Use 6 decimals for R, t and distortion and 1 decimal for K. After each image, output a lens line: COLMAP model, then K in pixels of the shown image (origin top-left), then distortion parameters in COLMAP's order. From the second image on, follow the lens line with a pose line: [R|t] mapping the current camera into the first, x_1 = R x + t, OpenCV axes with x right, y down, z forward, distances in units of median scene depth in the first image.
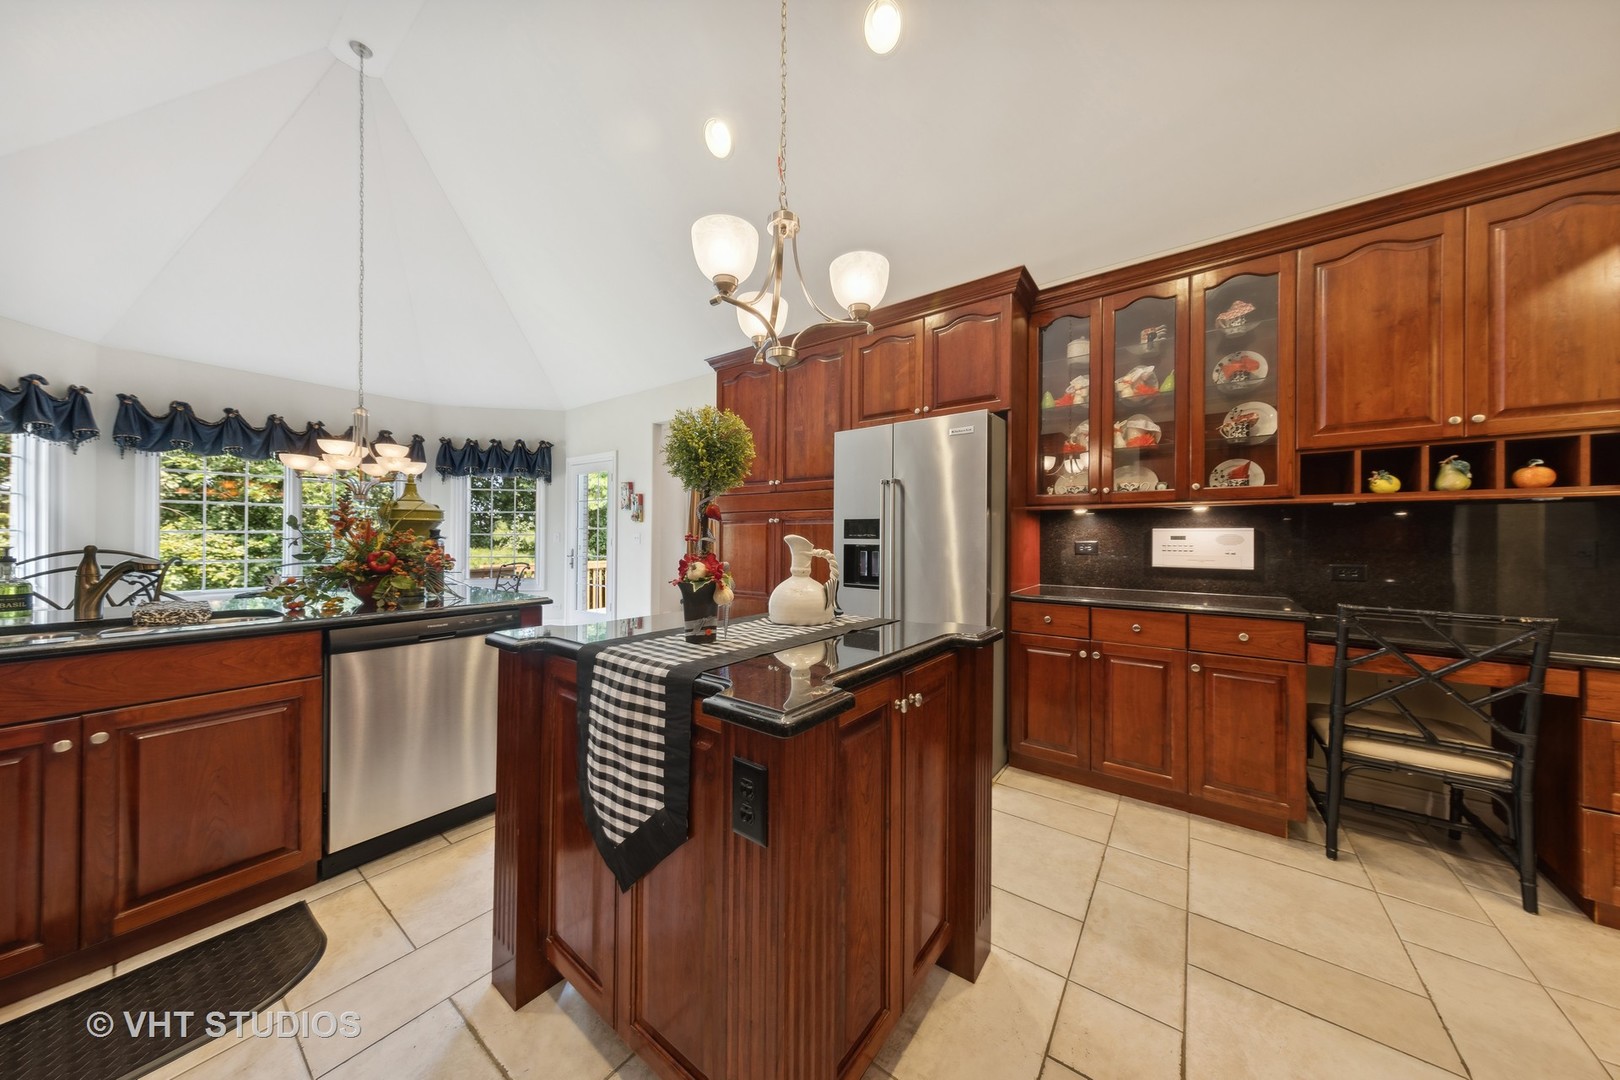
lens RADIAL K [[512.0, 0, 821.7], [0, 512.0, 537.3], [0, 0, 1]] dist [-0.000913, -0.000038]
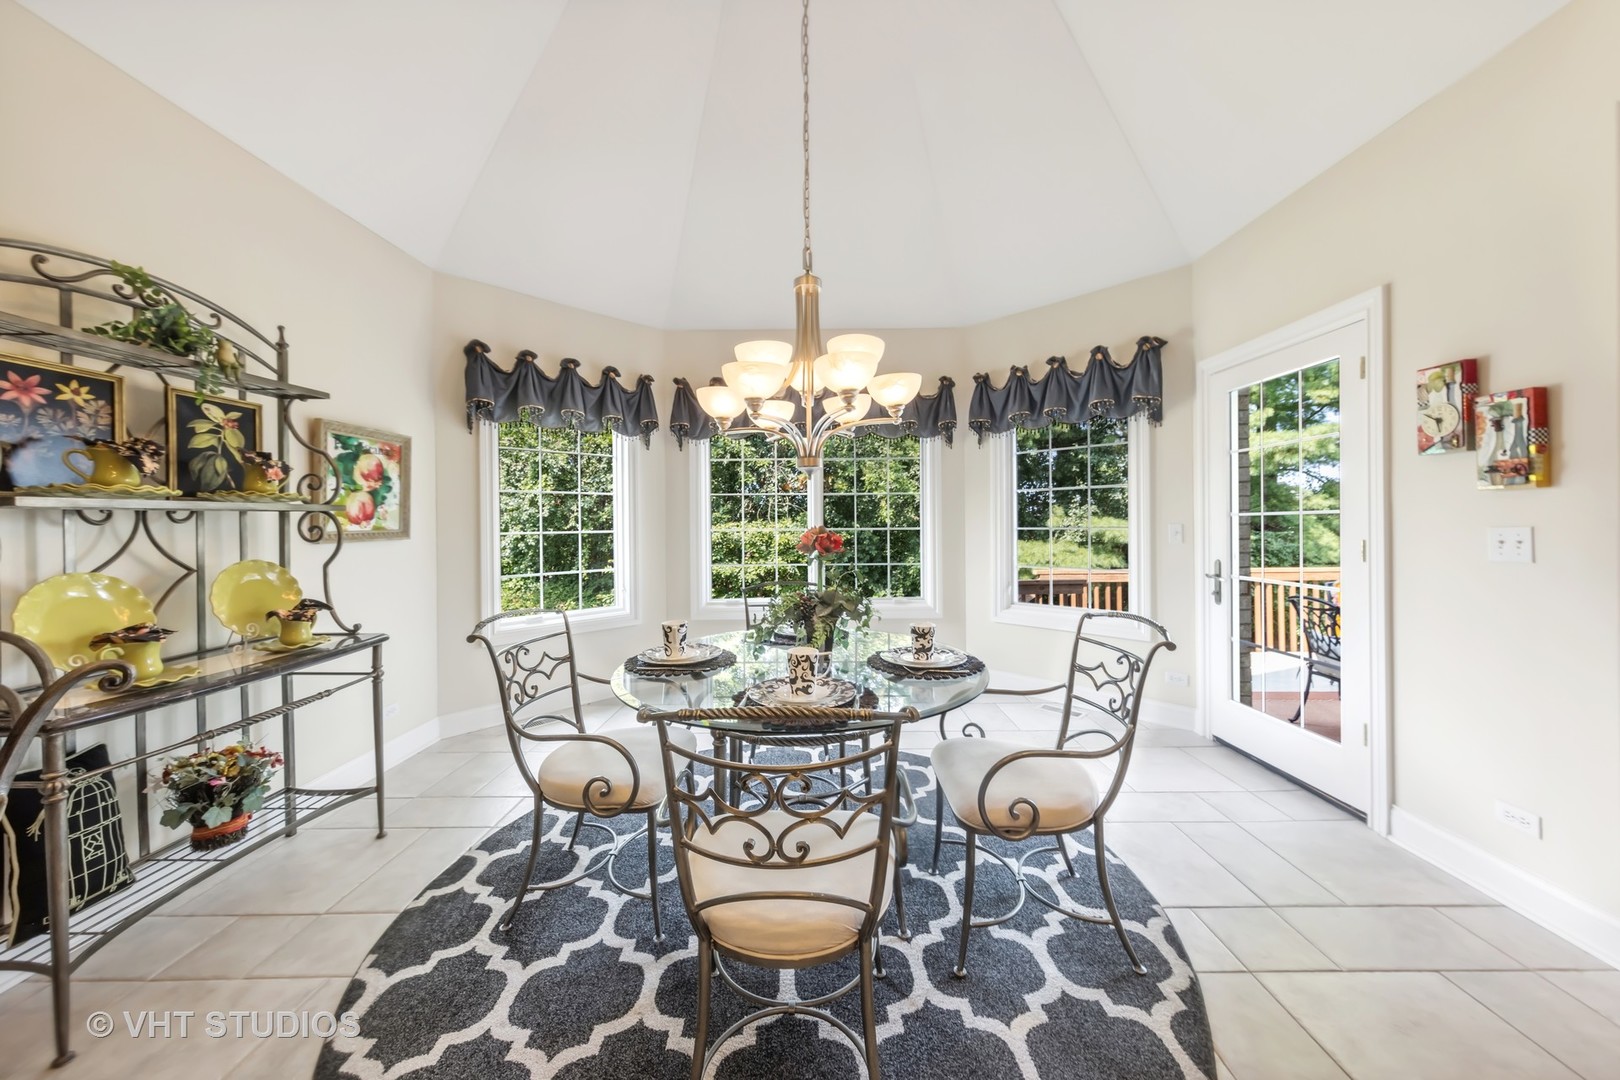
lens RADIAL K [[549.7, 0, 817.6], [0, 549.7, 525.8], [0, 0, 1]] dist [-0.002144, 0.000014]
pose [[0.573625, -0.006500, -0.819093, -0.303322], [0.012432, 0.999922, 0.000772, -0.012481], [0.819024, -0.010626, 0.573661, 0.451596]]
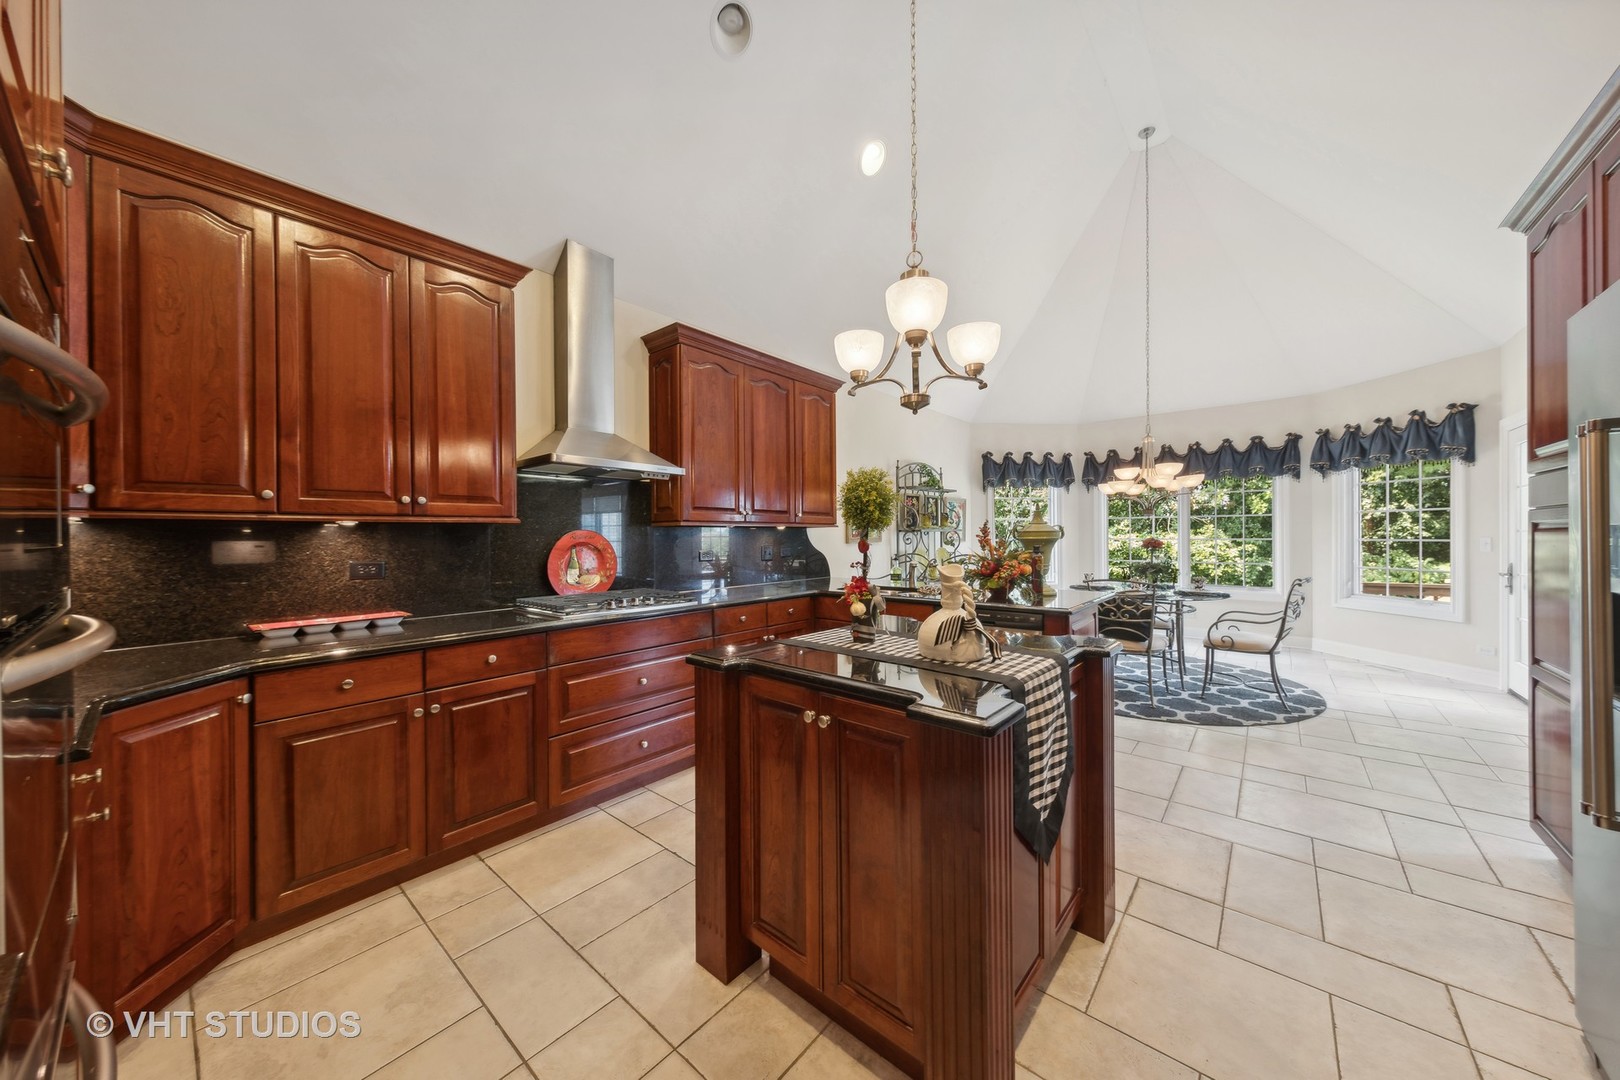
lens RADIAL K [[549.7, 0, 809.9], [0, 549.7, 534.3], [0, 0, 1]] dist [-0.002144, 0.000014]
pose [[-0.086823, -0.009111, -0.996182, 0.264224], [0.006127, 0.999934, -0.009679, -0.012519], [0.996205, -0.006944, -0.086761, 0.211701]]
